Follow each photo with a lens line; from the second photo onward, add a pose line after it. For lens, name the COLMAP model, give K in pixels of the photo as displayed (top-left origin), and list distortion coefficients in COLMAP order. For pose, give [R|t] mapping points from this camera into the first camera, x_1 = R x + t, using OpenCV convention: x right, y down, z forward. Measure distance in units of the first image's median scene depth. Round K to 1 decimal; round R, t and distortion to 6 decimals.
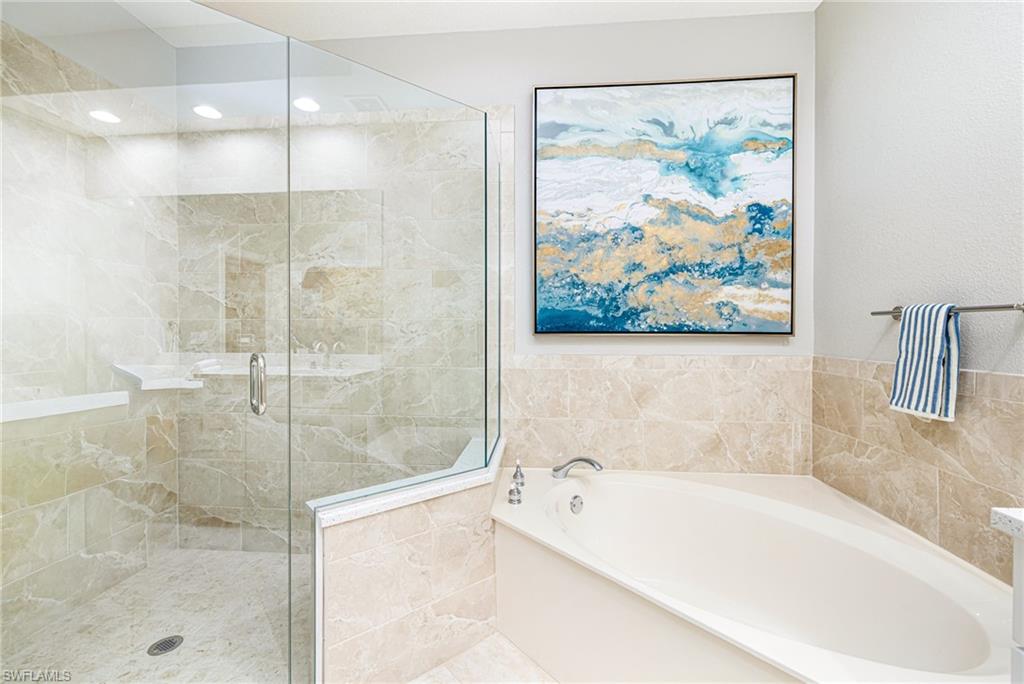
lens RADIAL K [[448.8, 0, 508.6], [0, 448.8, 329.9], [0, 0, 1]] dist [0.000688, 0.000166]
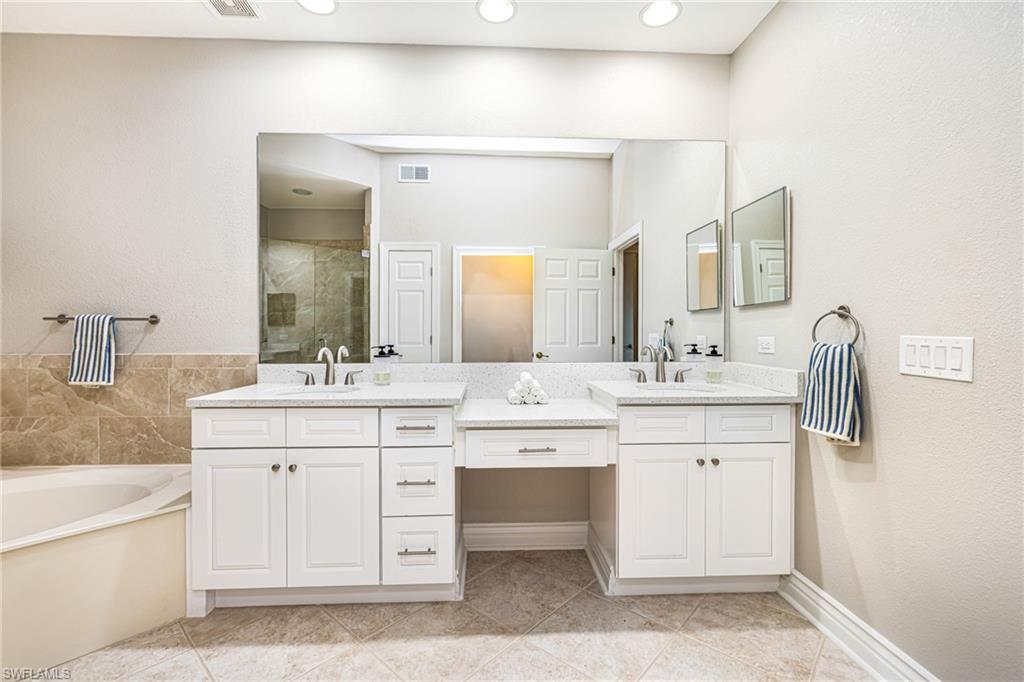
lens RADIAL K [[441.6, 0, 512.0], [0, 441.6, 341.0], [0, 0, 1]] dist [-0.000074, 0.000109]
pose [[-0.139428, -0.019864, 0.990033, -0.550259], [-0.000758, 0.999801, 0.019953, 0.002692], [-0.990232, 0.002031, -0.139416, -0.166503]]
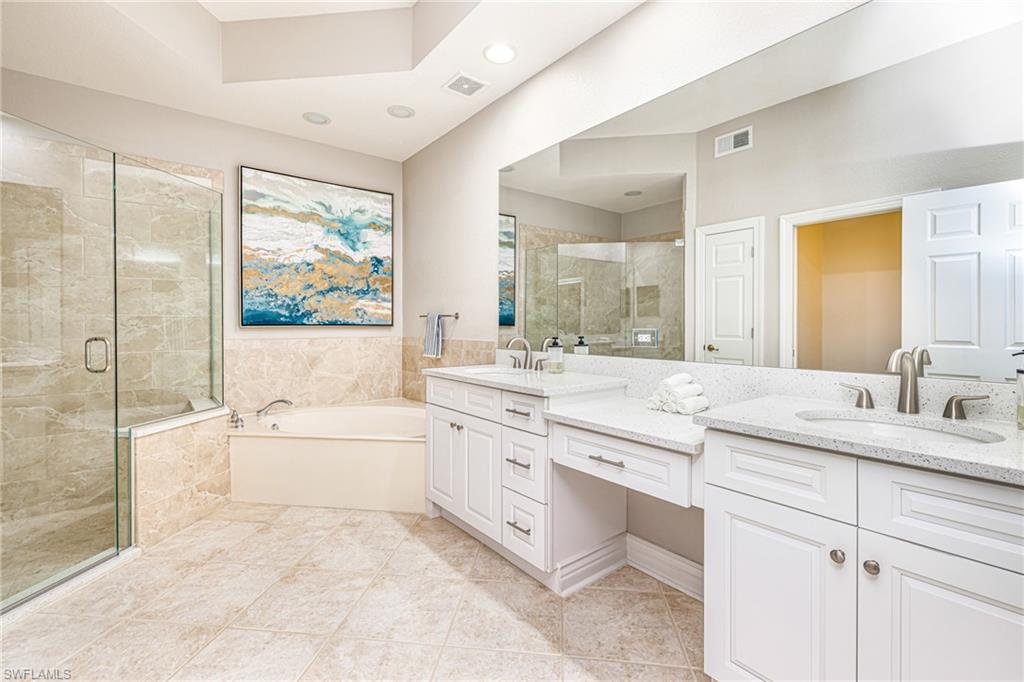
lens RADIAL K [[448.8, 0, 508.6], [0, 448.8, 328.9], [0, 0, 1]] dist [0.000688, 0.000166]
pose [[0.724146, -0.009167, 0.689586, -0.348934], [0.001264, 0.999928, 0.011965, 0.001246], [-0.689645, -0.007793, 0.724105, -0.761365]]
